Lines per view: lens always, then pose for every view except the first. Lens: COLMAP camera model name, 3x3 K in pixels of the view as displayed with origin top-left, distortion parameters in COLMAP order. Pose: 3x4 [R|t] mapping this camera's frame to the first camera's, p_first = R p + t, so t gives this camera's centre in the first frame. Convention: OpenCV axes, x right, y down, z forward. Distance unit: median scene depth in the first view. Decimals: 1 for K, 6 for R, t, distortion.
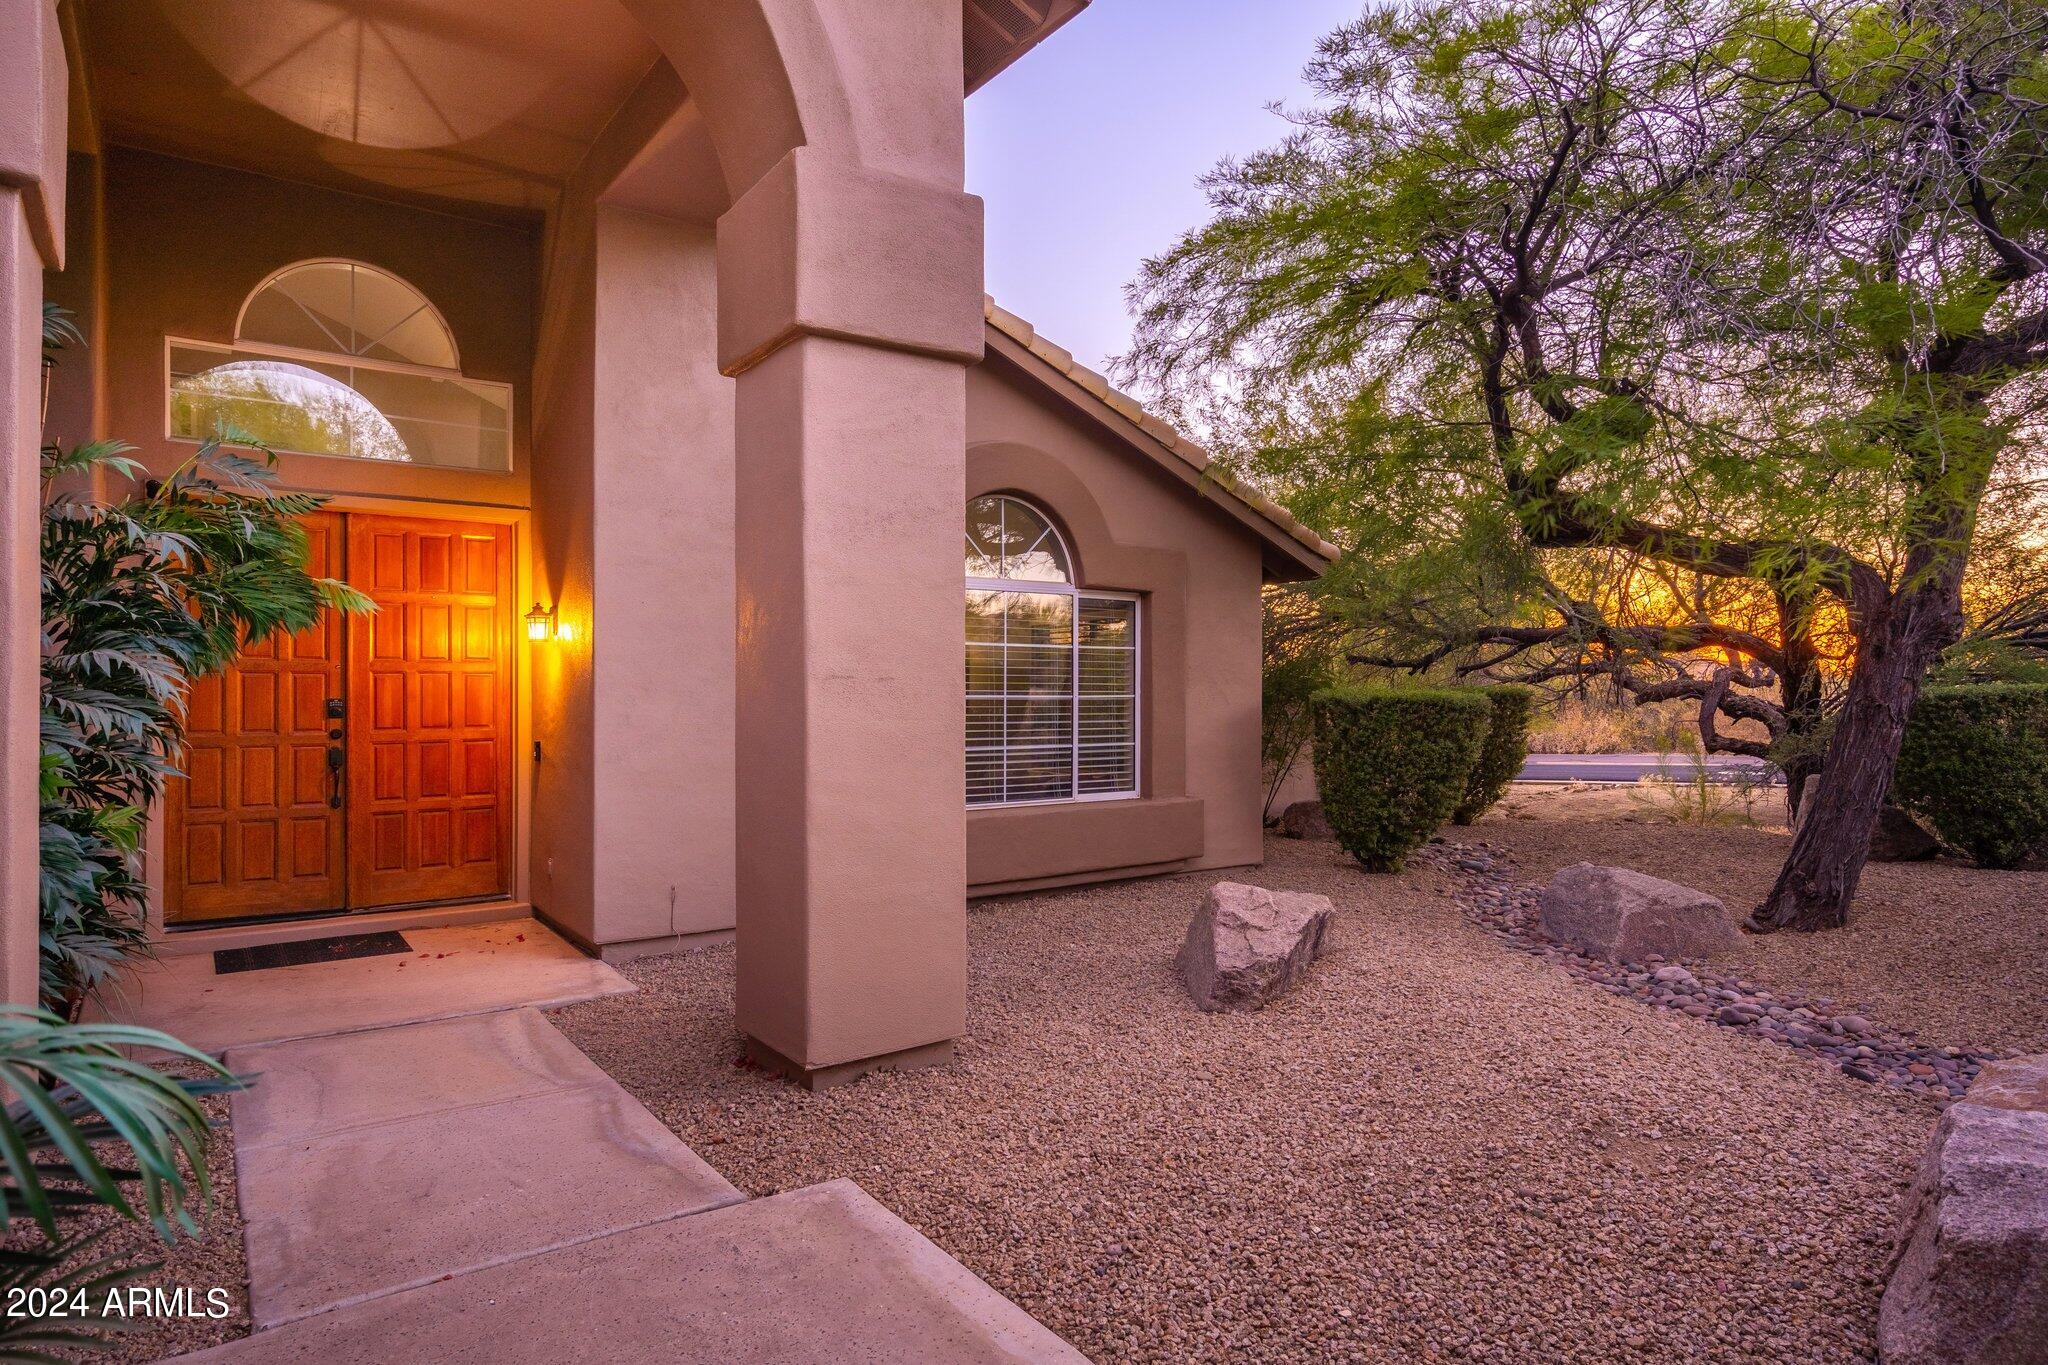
lens RADIAL K [[1172.4, 0, 1028.7], [0, 1172.4, 687.1], [0, 0, 1]] dist [0.002084, 0.000146]
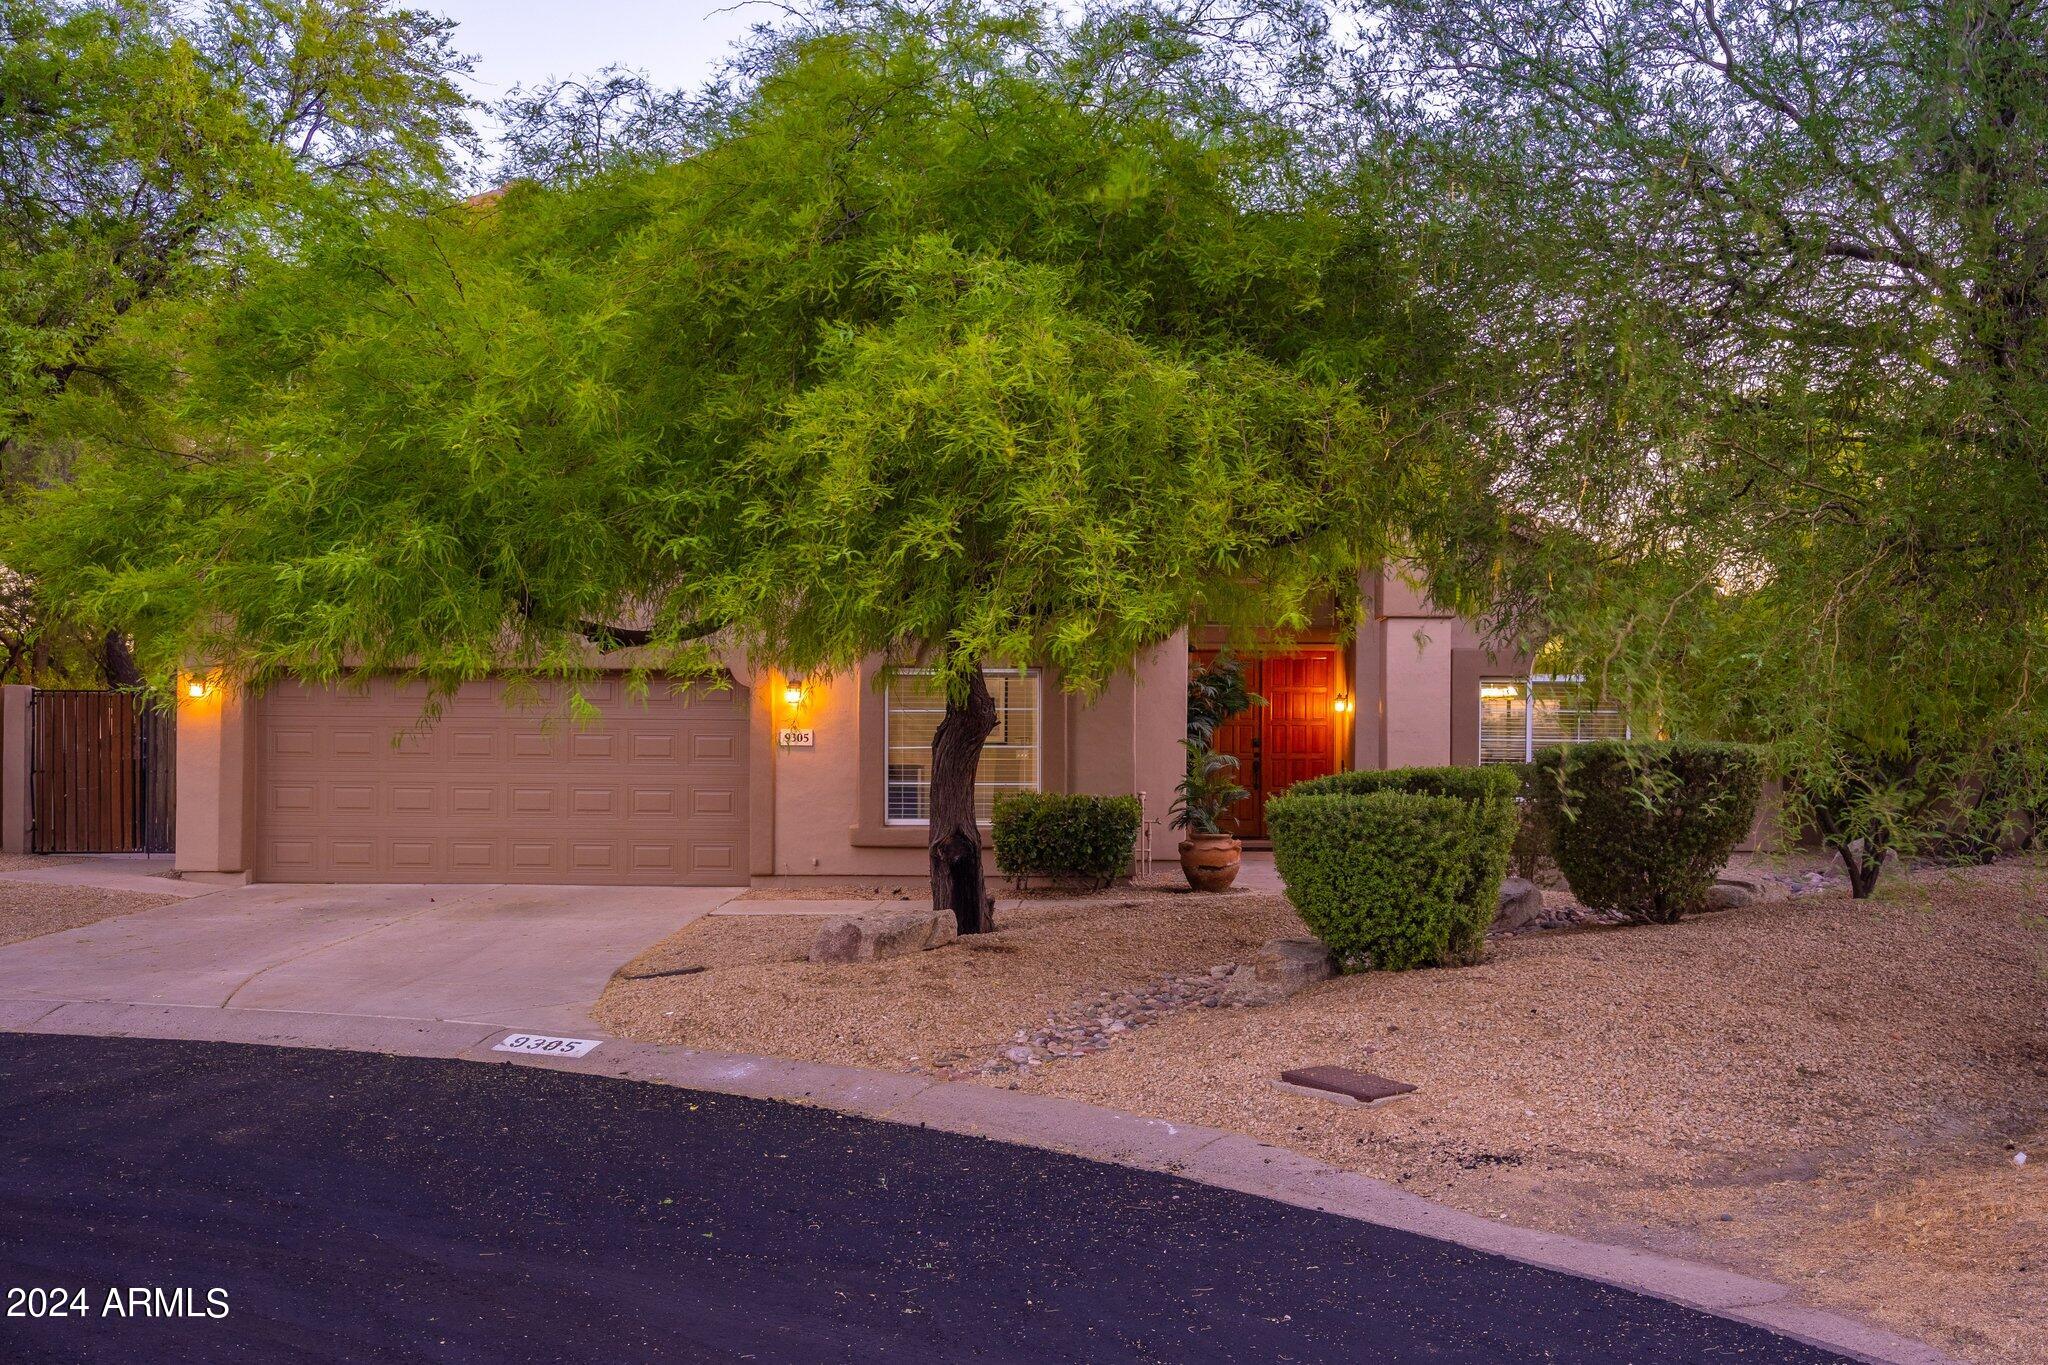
lens RADIAL K [[2097.5, 0, 1024.6], [0, 2097.5, 685.0], [0, 0, 1]] dist [-0.004867, 0.000000]
pose [[0.793266, -0.008504, -0.608815, 1.446660], [-0.004032, 0.999807, -0.019218, -0.011652], [0.608861, 0.017700, 0.793079, -2.362760]]
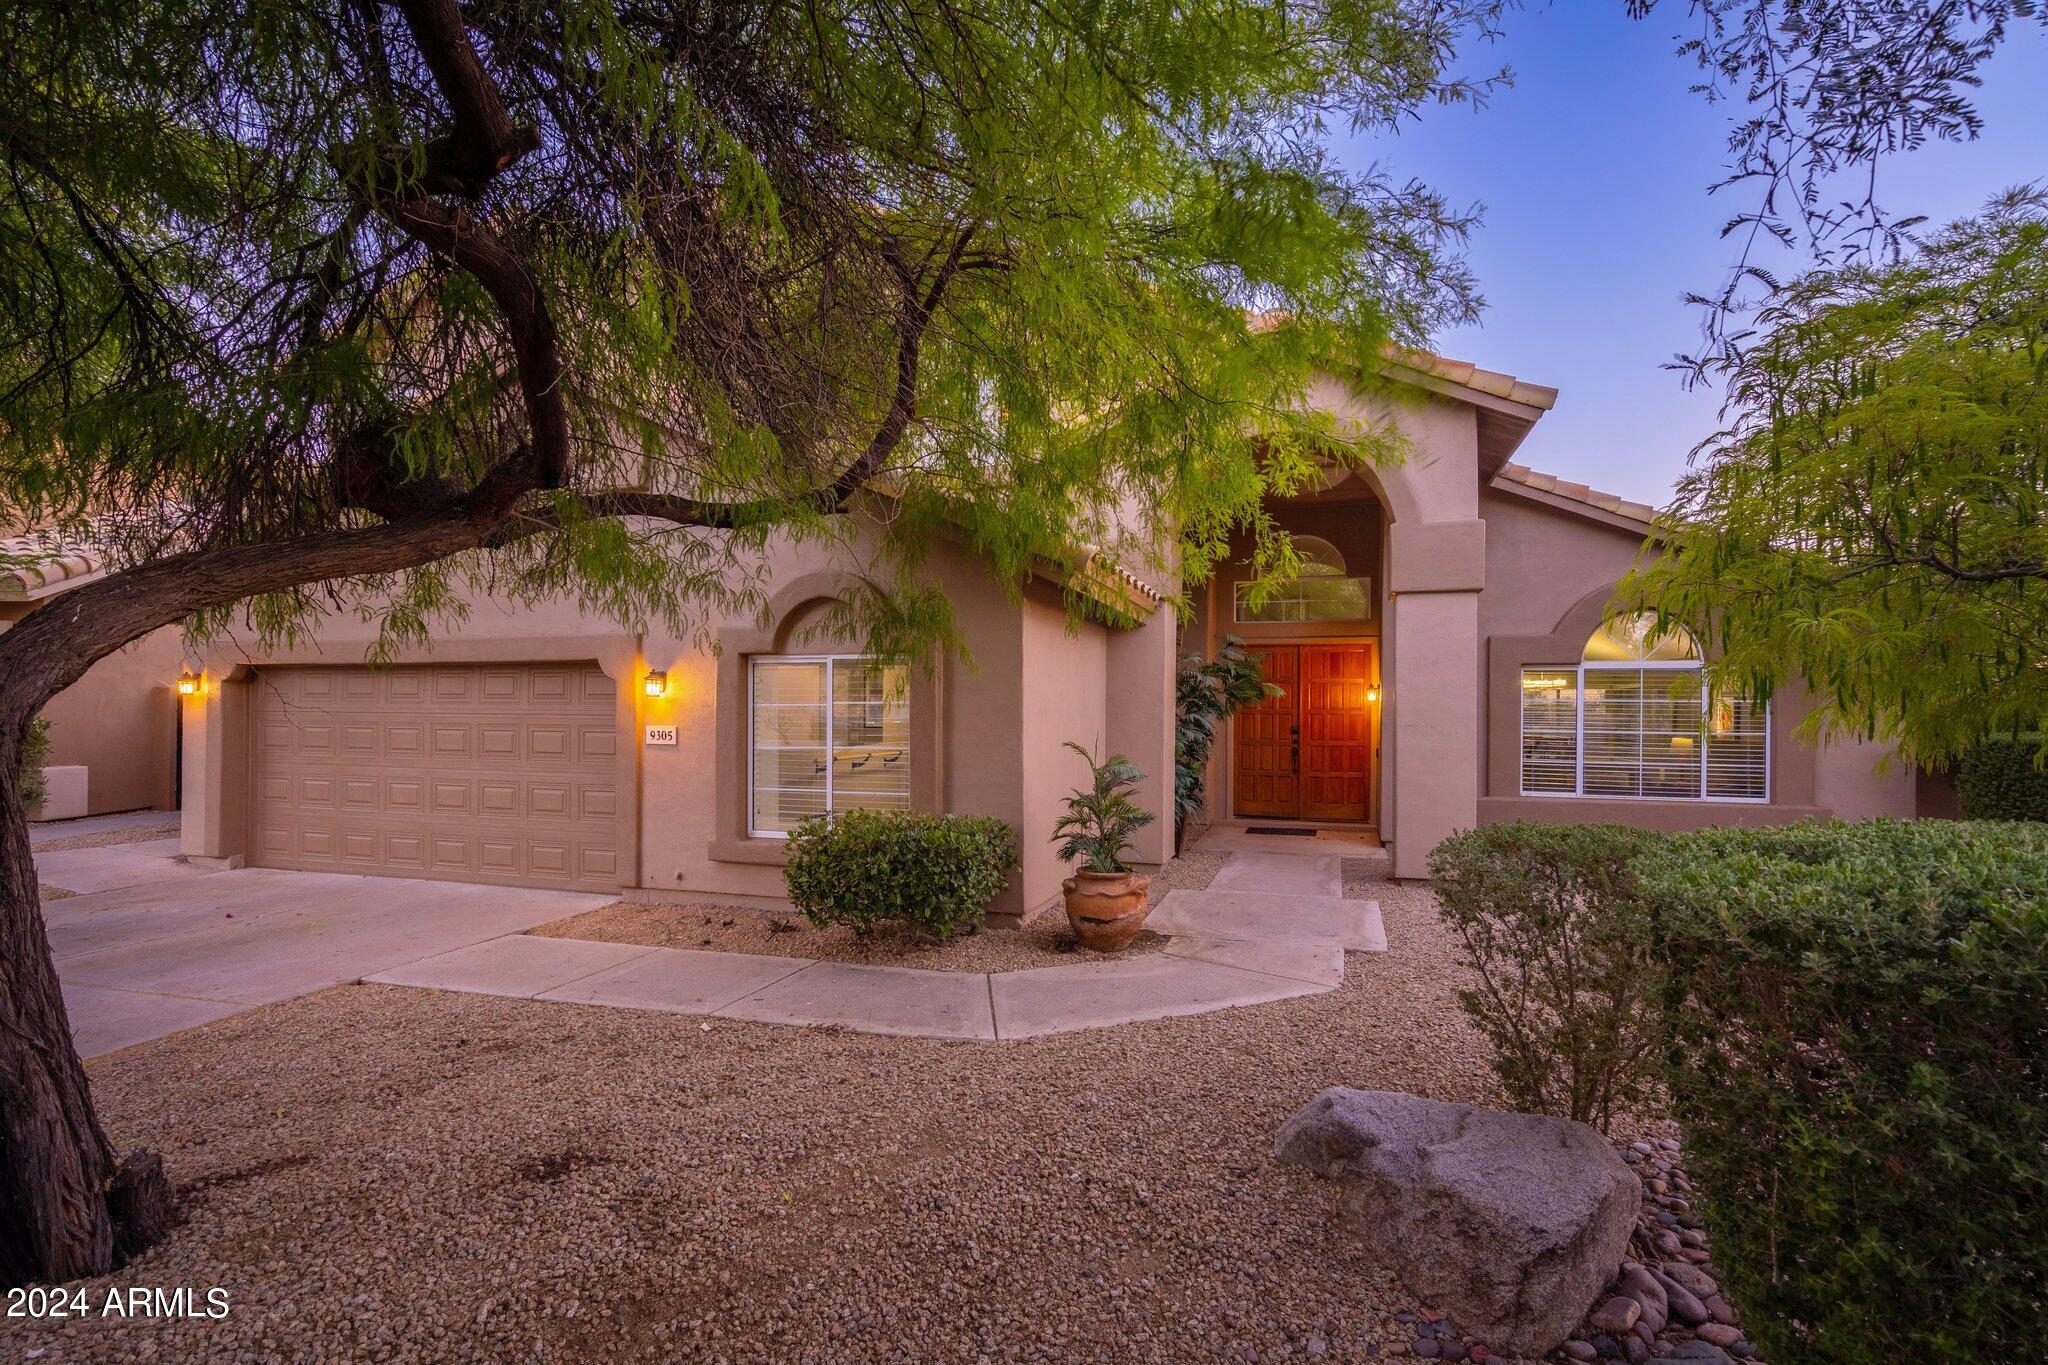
lens RADIAL K [[950.6, 0, 1025.6], [0, 950.6, 712.9], [0, 0, 1]] dist [-0.003403, -0.000122]
pose [[0.591513, 0.008973, -0.806246, 0.625705], [-0.002515, 0.999954, 0.009283, -0.033204], [0.806292, -0.003464, 0.591508, -0.552744]]
